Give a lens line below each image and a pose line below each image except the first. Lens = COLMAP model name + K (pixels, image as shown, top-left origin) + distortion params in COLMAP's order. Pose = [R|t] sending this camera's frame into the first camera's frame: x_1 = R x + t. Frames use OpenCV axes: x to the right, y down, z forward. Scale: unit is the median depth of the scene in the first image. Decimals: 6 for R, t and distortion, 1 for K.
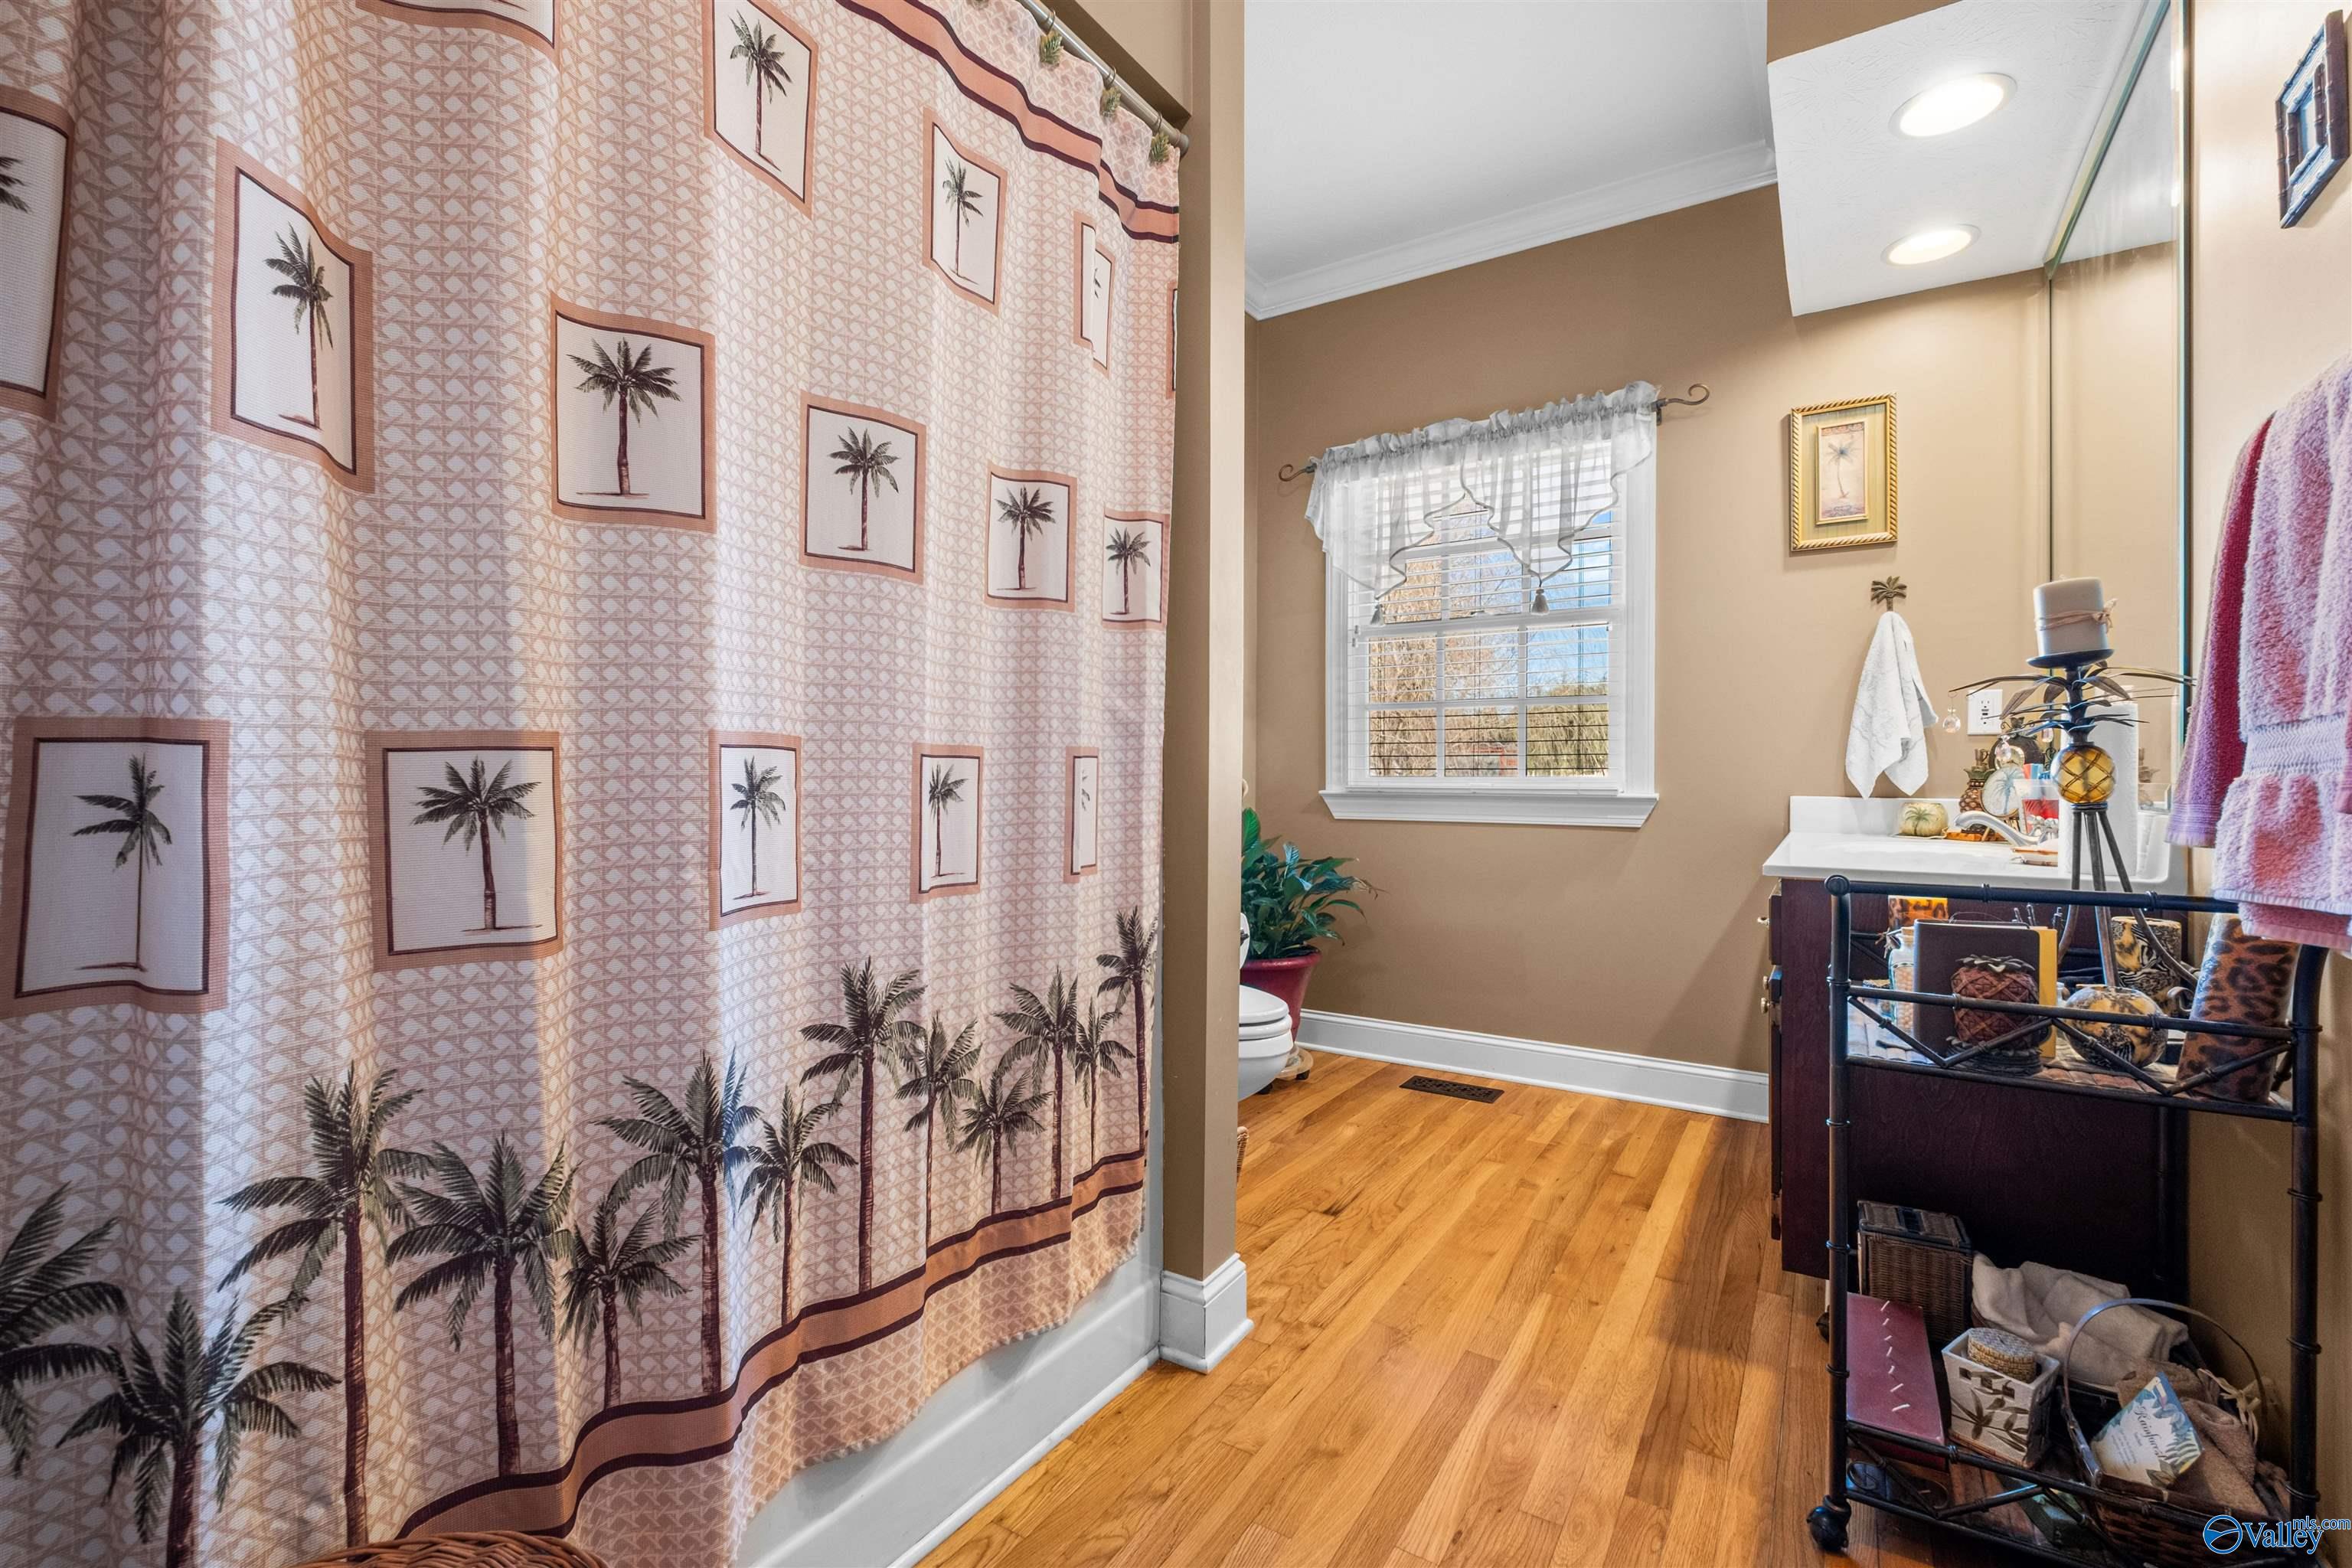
lens RADIAL K [[1030.7, 0, 1179.0], [0, 1030.7, 773.1], [0, 0, 1]] dist [-0.002807, -0.001912]
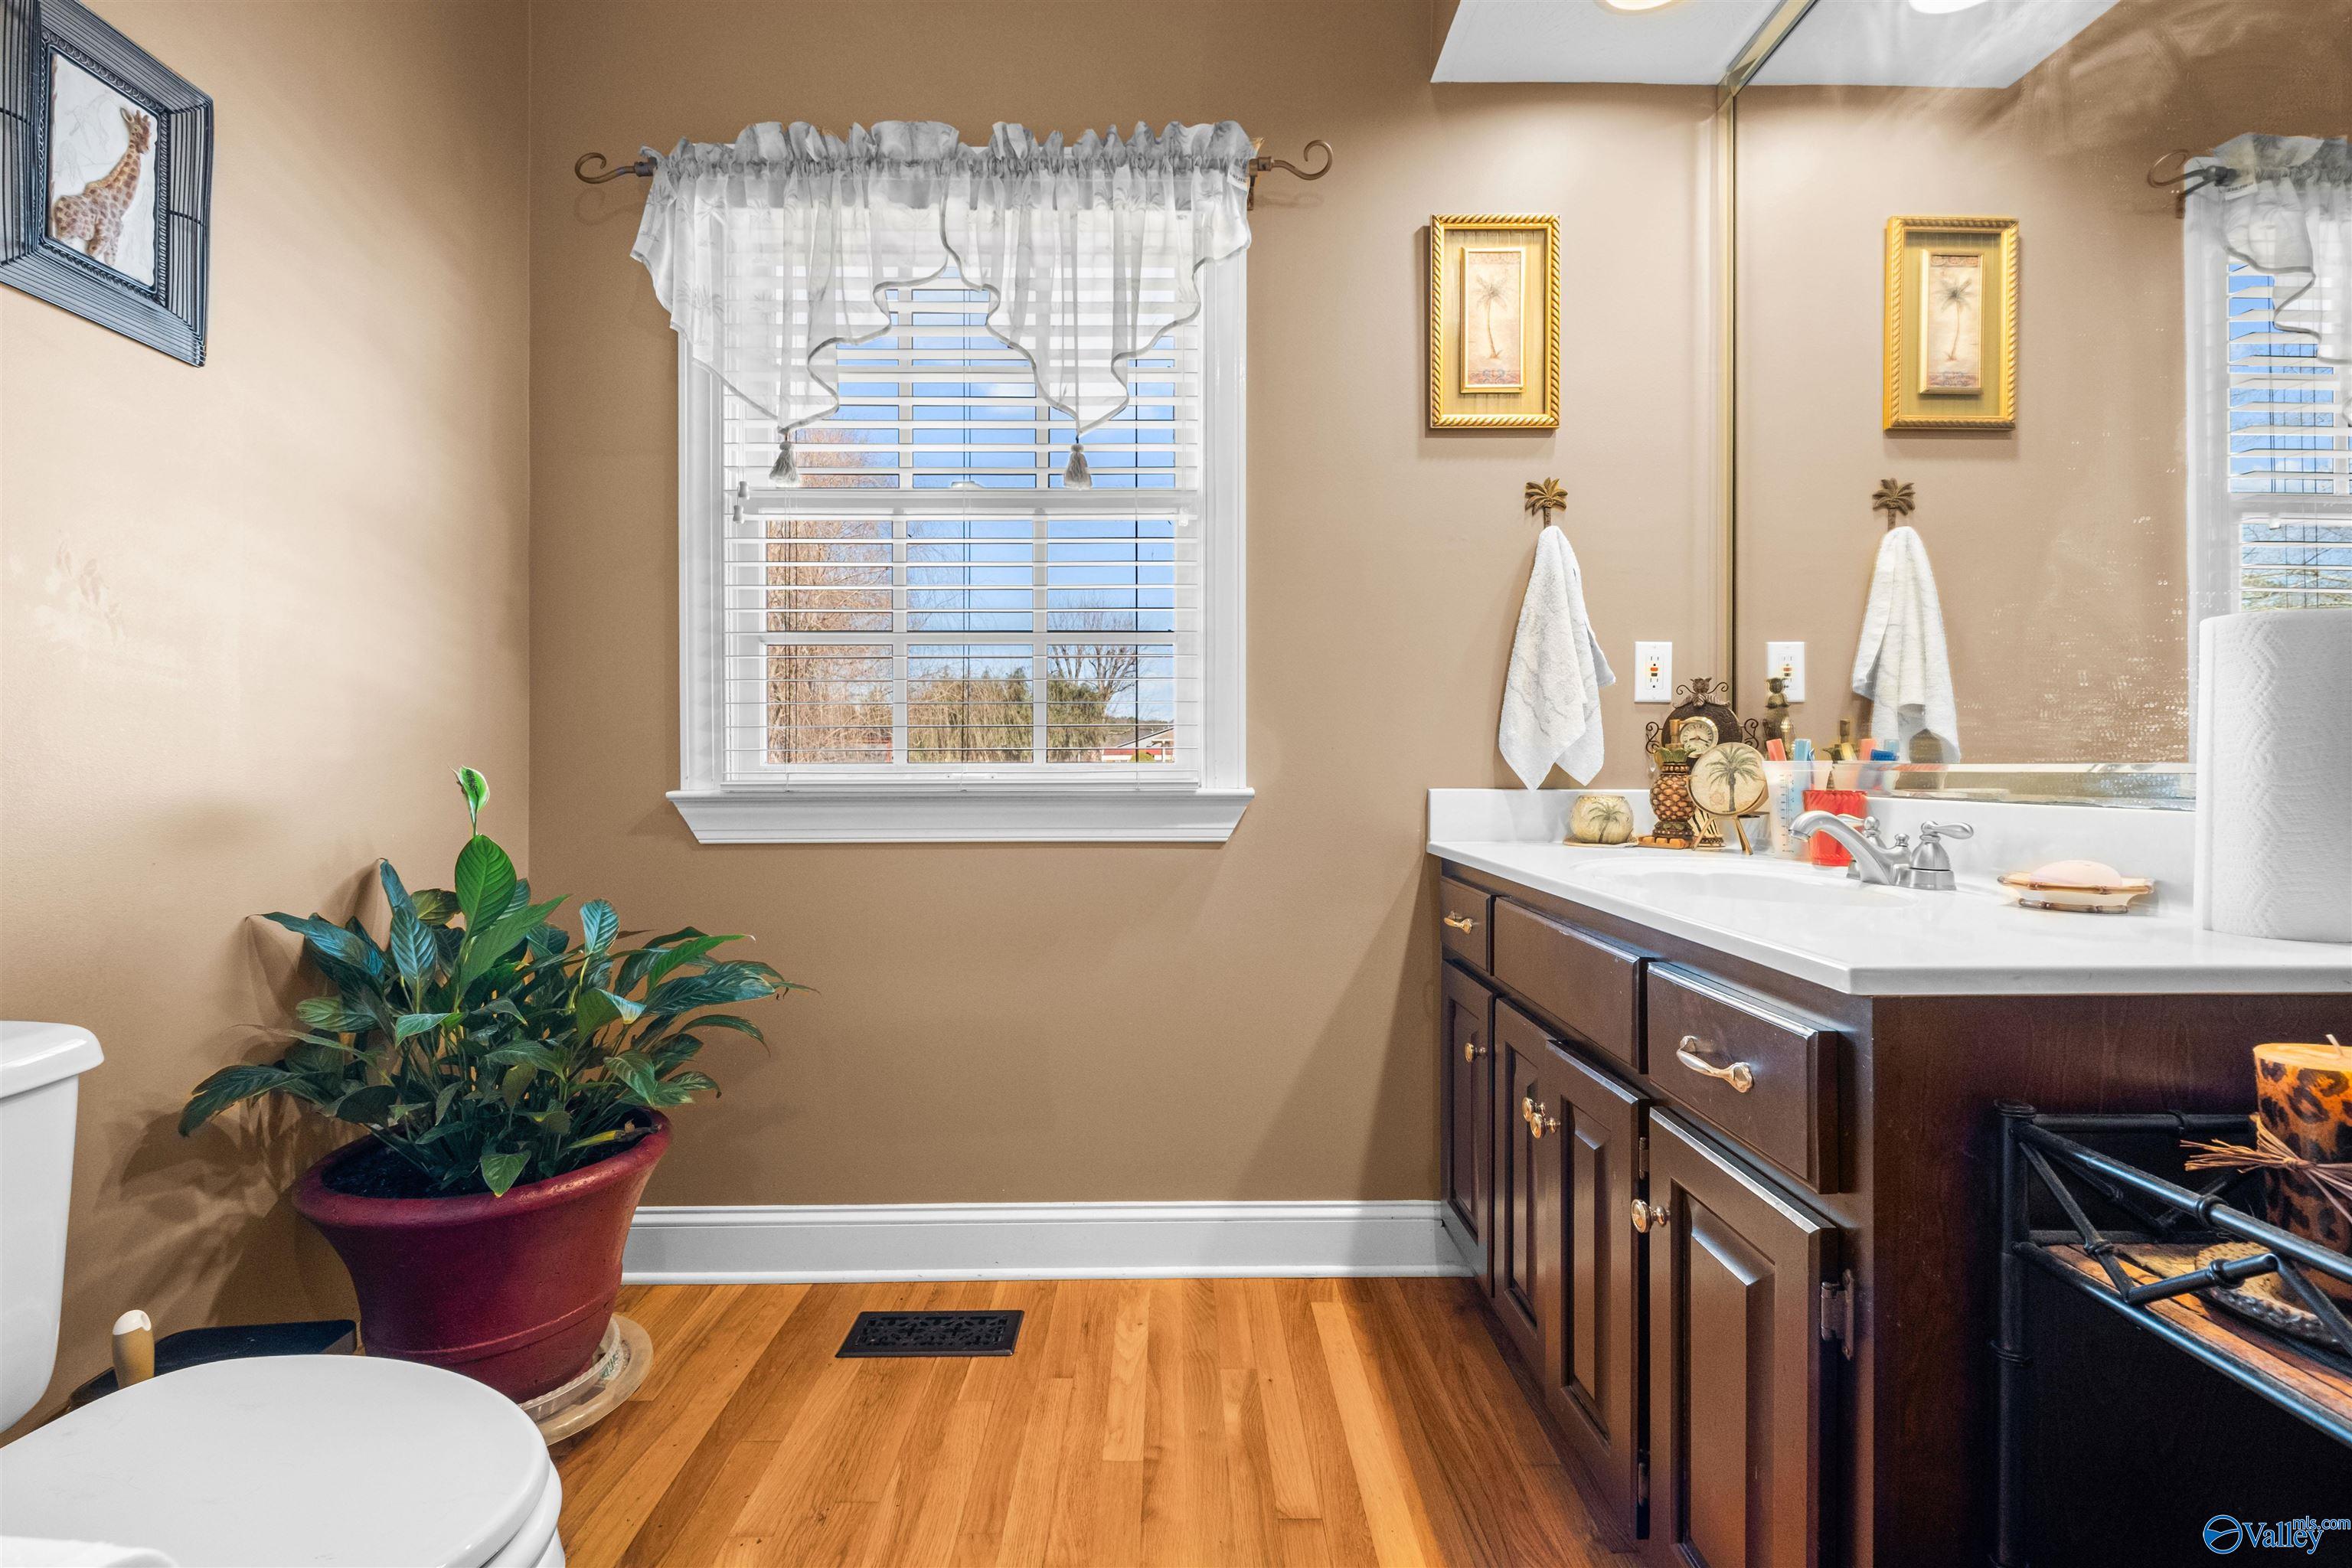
lens RADIAL K [[1030.7, 0, 1182.6], [0, 1030.7, 762.2], [0, 0, 1]] dist [-0.002807, -0.001912]
pose [[0.835003, -0.005079, 0.550222, 0.077014], [0.005284, 0.999985, 0.001212, 0.003026], [-0.550221, 0.001895, 0.835017, 0.479972]]
